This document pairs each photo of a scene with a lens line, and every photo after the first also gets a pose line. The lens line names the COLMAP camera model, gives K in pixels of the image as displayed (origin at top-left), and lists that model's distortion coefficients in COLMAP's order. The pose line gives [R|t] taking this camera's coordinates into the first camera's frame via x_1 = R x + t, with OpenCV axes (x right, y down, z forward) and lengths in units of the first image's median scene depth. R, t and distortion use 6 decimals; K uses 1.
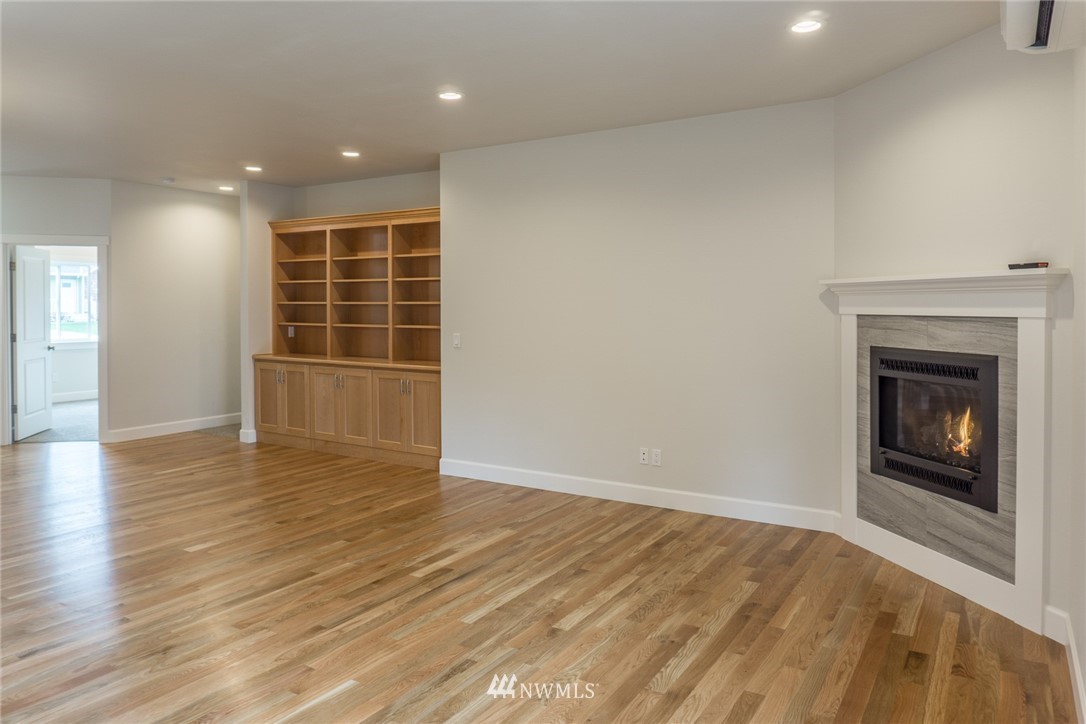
lens RADIAL K [[772.9, 0, 543.7], [0, 772.9, 321.5], [0, 0, 1]] dist [-0.030493, -0.002212]
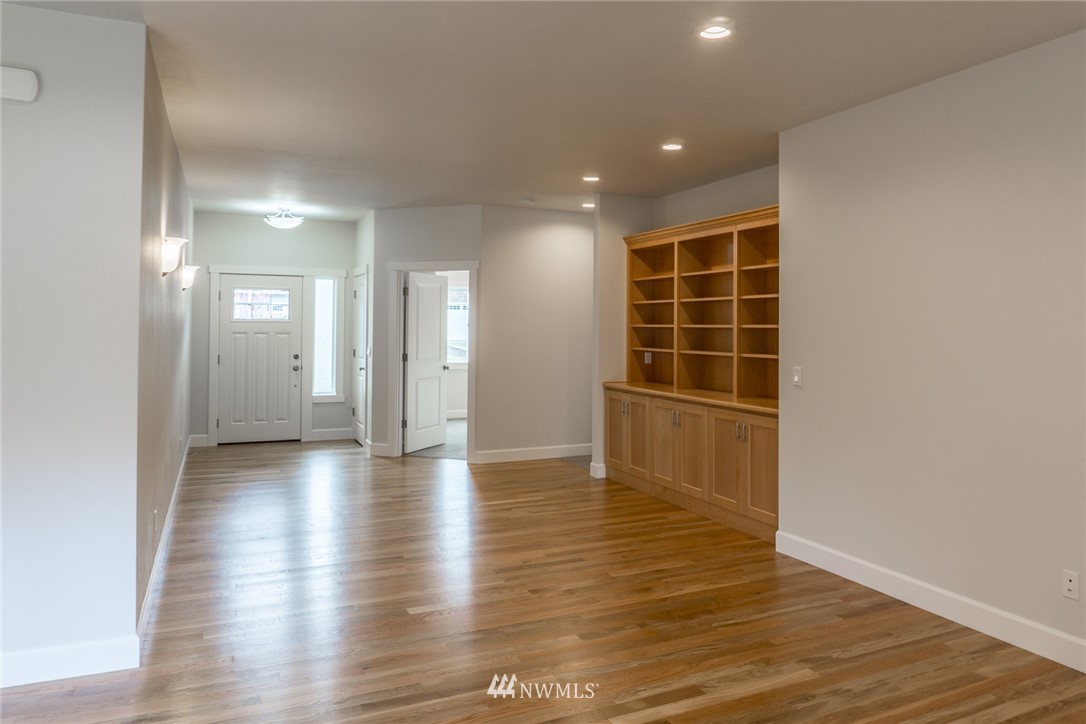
lens RADIAL K [[769.9, 0, 564.4], [0, 769.9, 317.2], [0, 0, 1]] dist [-0.021110, -0.003628]
pose [[0.837557, -0.003973, -0.546335, 0.088499], [-0.016412, 0.999339, -0.032428, -0.003802], [0.546103, 0.036126, 0.836939, 0.208687]]
